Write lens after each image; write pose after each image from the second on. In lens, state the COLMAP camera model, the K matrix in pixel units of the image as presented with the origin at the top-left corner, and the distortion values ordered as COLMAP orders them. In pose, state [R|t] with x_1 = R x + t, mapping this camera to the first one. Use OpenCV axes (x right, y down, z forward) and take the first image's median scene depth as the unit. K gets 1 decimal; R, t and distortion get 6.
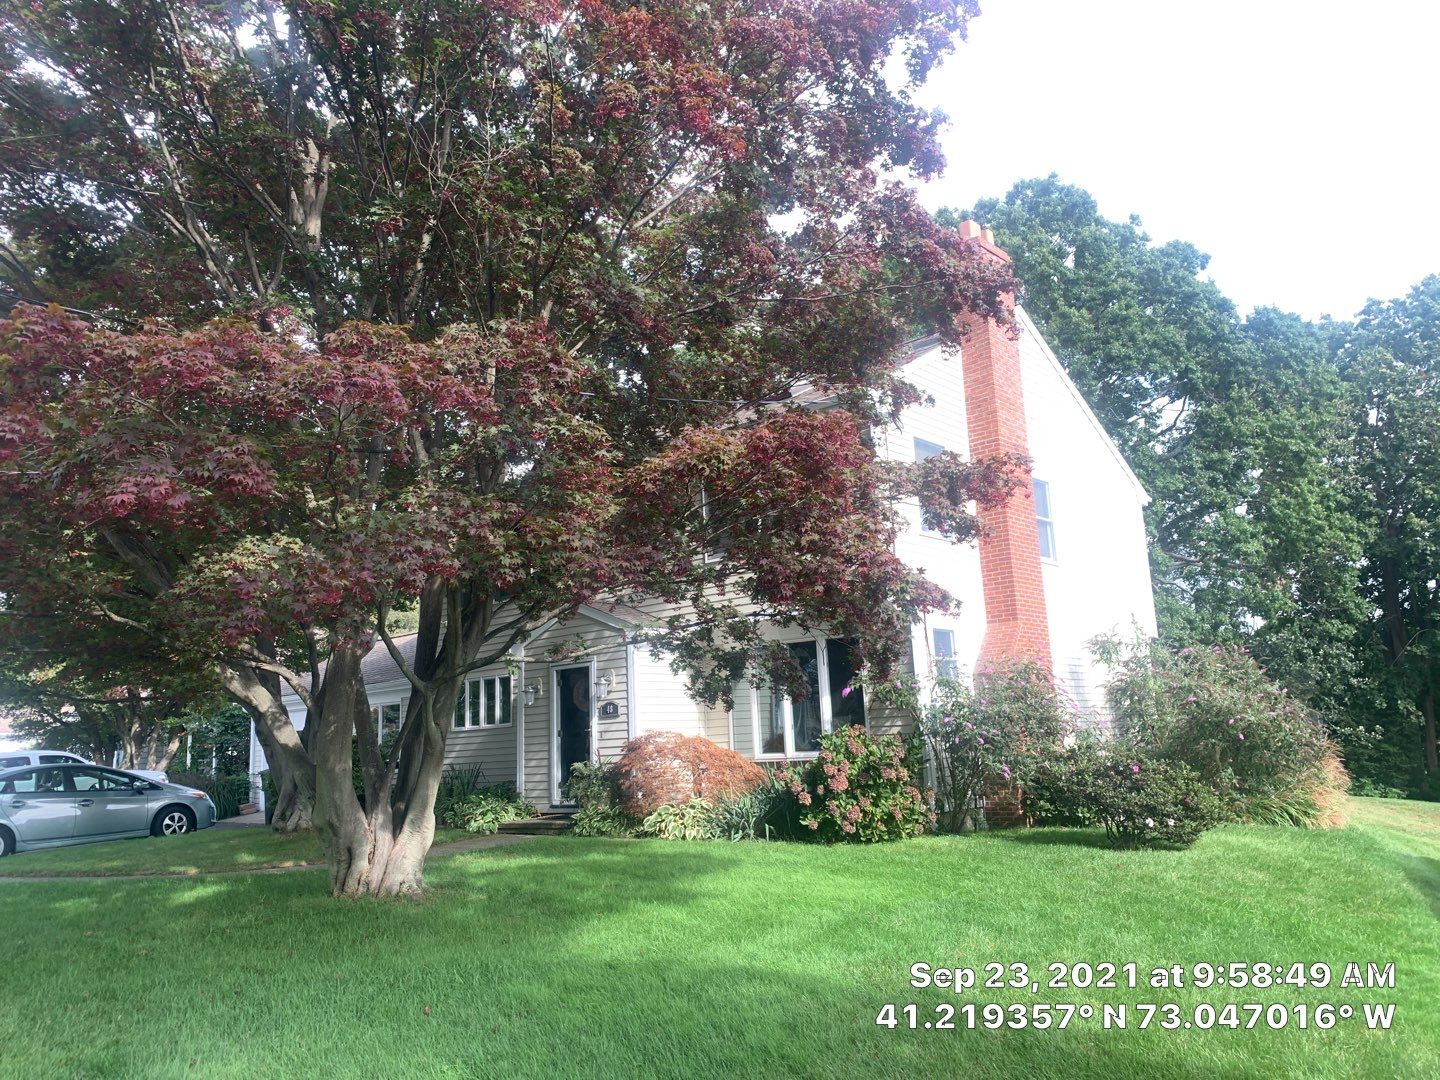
lens RADIAL K [[1096.7, 0, 720.0], [0, 1096.7, 540.0], [0, 0, 1]] dist [-0.010367, -0.005178]
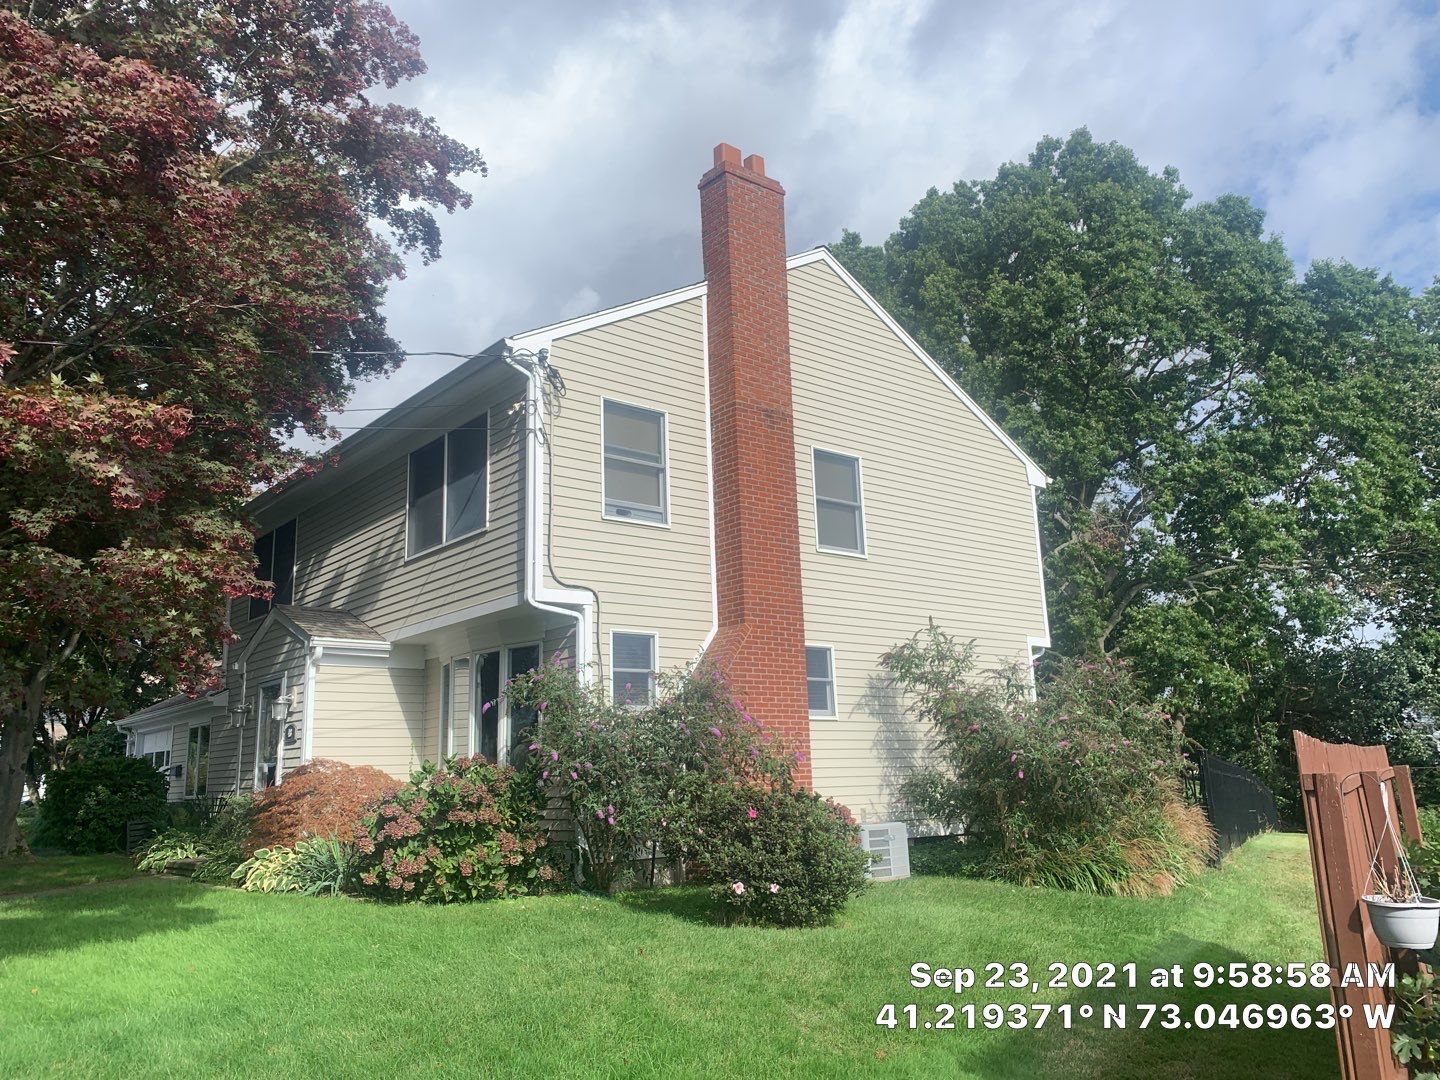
lens RADIAL K [[1096.7, 0, 720.0], [0, 1096.7, 540.0], [0, 0, 1]] dist [-0.010367, -0.005178]
pose [[0.988609, -0.021534, -0.148955, 0.167953], [0.019117, 0.999662, -0.017636, 0.011857], [0.149284, 0.014588, 0.988687, 0.091048]]
